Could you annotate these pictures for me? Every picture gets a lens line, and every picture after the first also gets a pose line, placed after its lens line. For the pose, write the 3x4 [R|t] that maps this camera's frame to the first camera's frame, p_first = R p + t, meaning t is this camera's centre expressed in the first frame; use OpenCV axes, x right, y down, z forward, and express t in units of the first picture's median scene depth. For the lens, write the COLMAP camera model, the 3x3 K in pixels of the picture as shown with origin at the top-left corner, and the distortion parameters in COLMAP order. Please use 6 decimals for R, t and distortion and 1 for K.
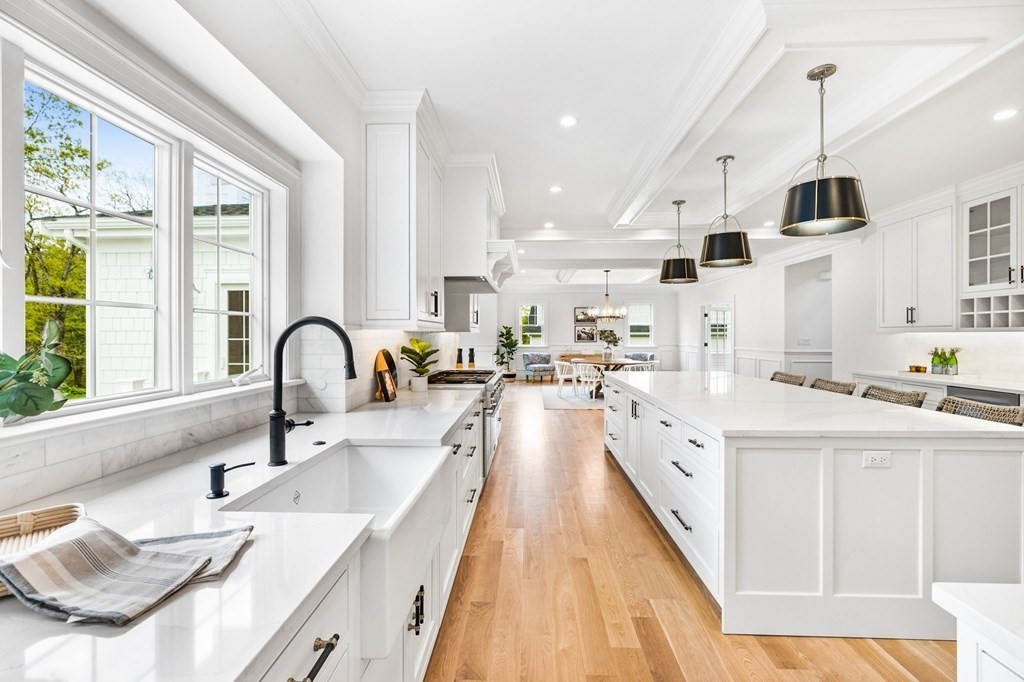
lens RADIAL K [[462.4, 0, 510.8], [0, 462.4, 336.3], [0, 0, 1]] dist [-0.014365, 0.007326]
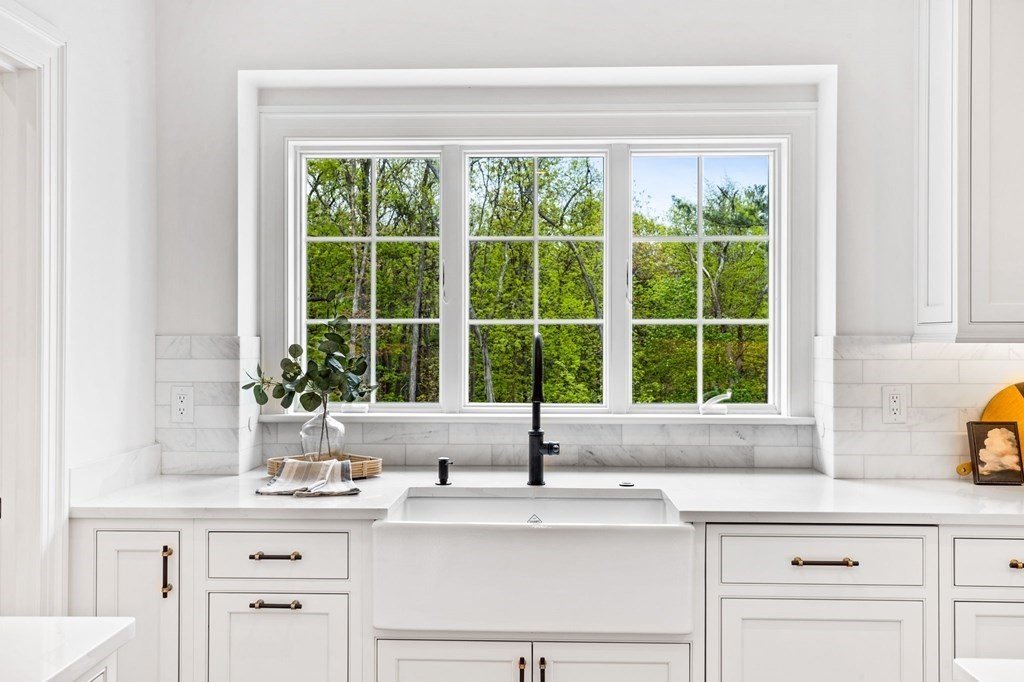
lens RADIAL K [[986.5, 0, 512.0], [0, 986.5, 341.0], [0, 0, 1]] dist [-0.002241, 0.012579]
pose [[0.004534, 0.001974, -0.999988, 0.489130], [-0.004841, 0.999986, 0.001952, -0.009105], [0.999978, 0.004832, 0.004543, 0.290449]]
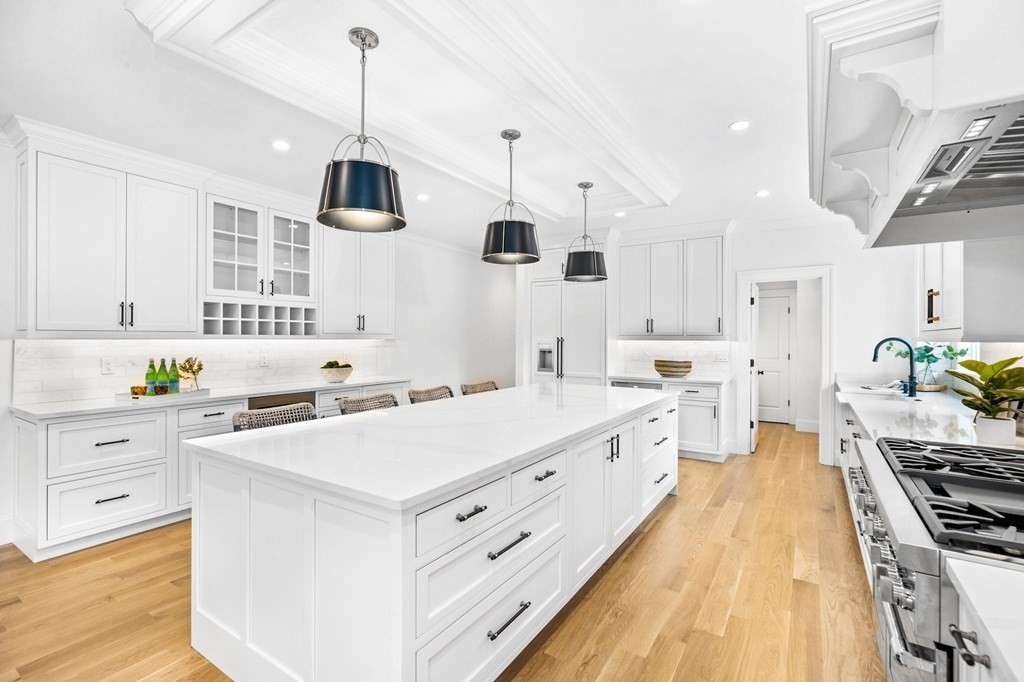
lens RADIAL K [[462.4, 0, 510.8], [0, 462.4, 336.3], [0, 0, 1]] dist [-0.014365, 0.007326]
pose [[-0.858970, -0.000234, 0.512027, 0.027456], [-0.001393, 0.999997, -0.001878, -0.012485], [-0.512025, -0.002327, -0.858968, 1.318694]]
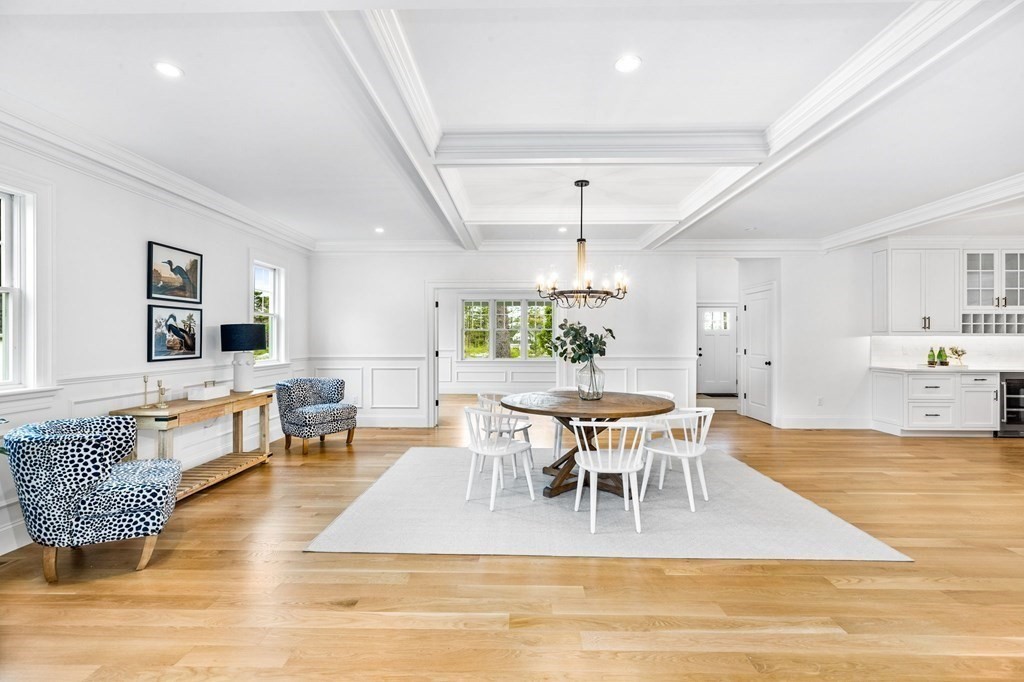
lens RADIAL K [[460.4, 0, 510.3], [0, 460.4, 336.2], [0, 0, 1]] dist [-0.016620, 0.008478]
pose [[-0.017058, 0.005489, 0.999839, -0.427221], [0.002426, 0.999982, -0.005448, -0.003094], [-0.999852, 0.002333, -0.017071, 2.257714]]
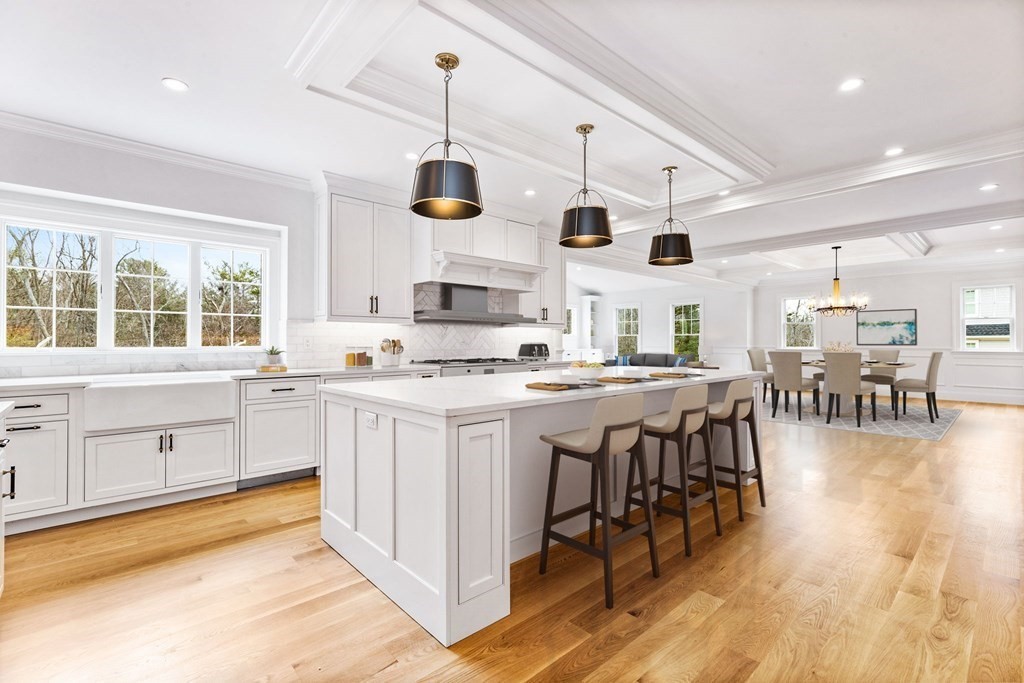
lens RADIAL K [[460.4, 0, 510.3], [0, 460.4, 336.7], [0, 0, 1]] dist [-0.016620, 0.008478]
pose [[0.700243, -0.007962, -0.713861, 0.776697], [-0.001439, 0.999920, -0.012564, 0.032302], [0.713904, 0.009826, 0.700175, 0.193732]]
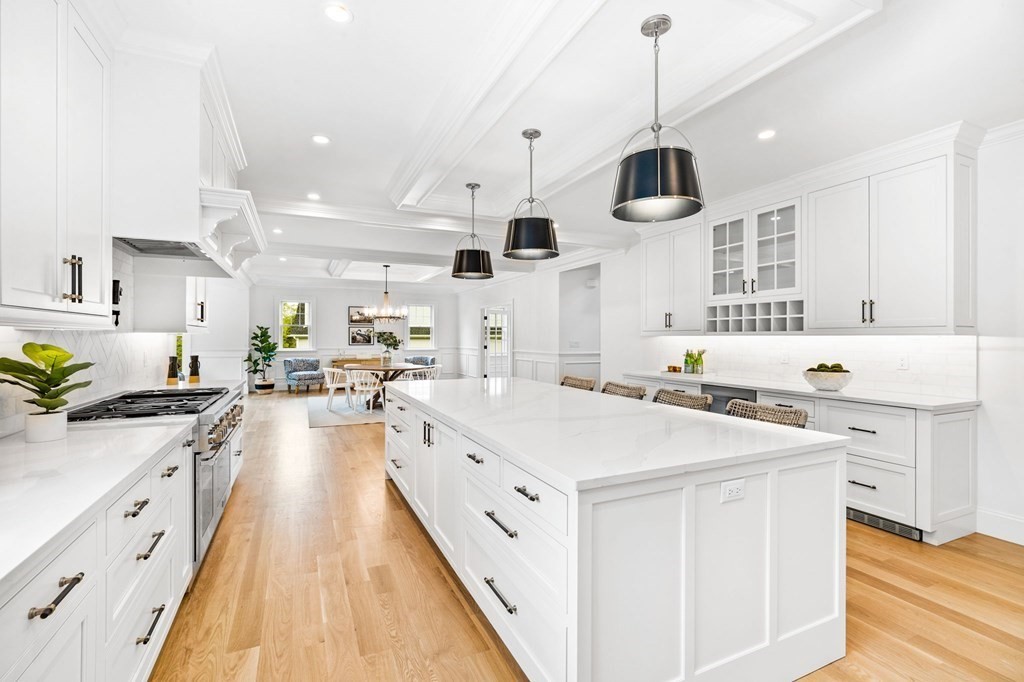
lens RADIAL K [[462.4, 0, 510.8], [0, 462.4, 336.3], [0, 0, 1]] dist [-0.014365, 0.007326]
pose [[0.889687, 0.003880, 0.456555, 0.029849], [-0.001620, 0.999984, -0.005342, -0.000817], [-0.456569, 0.004013, 0.889679, 0.192065]]
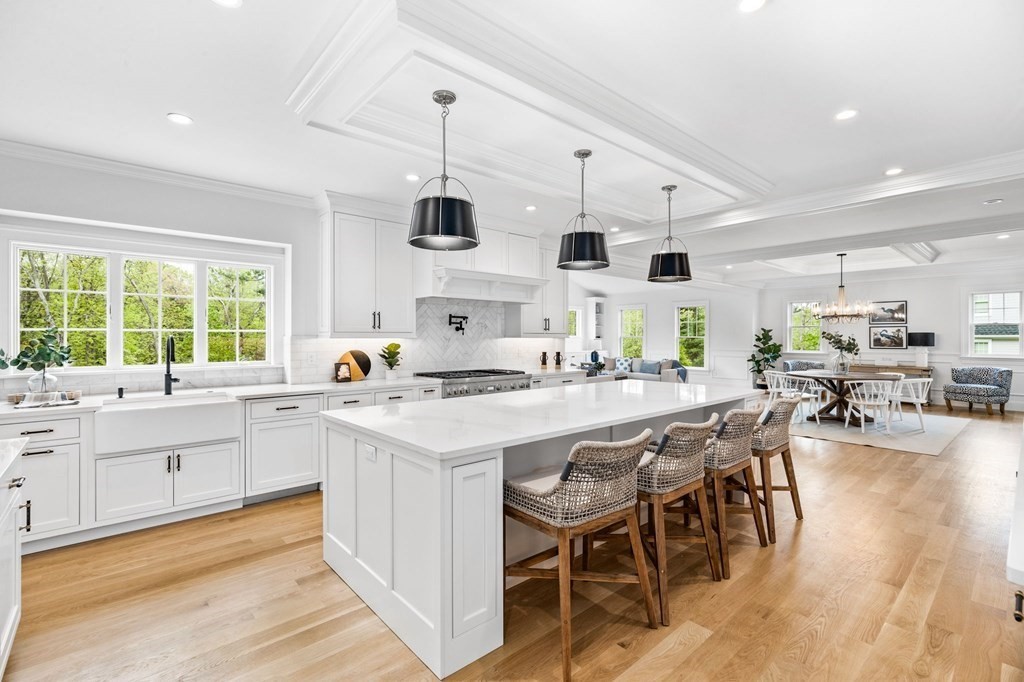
lens RADIAL K [[462.4, 0, 510.8], [0, 462.4, 336.3], [0, 0, 1]] dist [-0.014365, 0.007326]
pose [[0.690789, -0.001366, -0.723055, 0.795955], [-0.001857, 0.999992, -0.003663, -0.009698], [0.723054, 0.003873, 0.690781, 0.192247]]
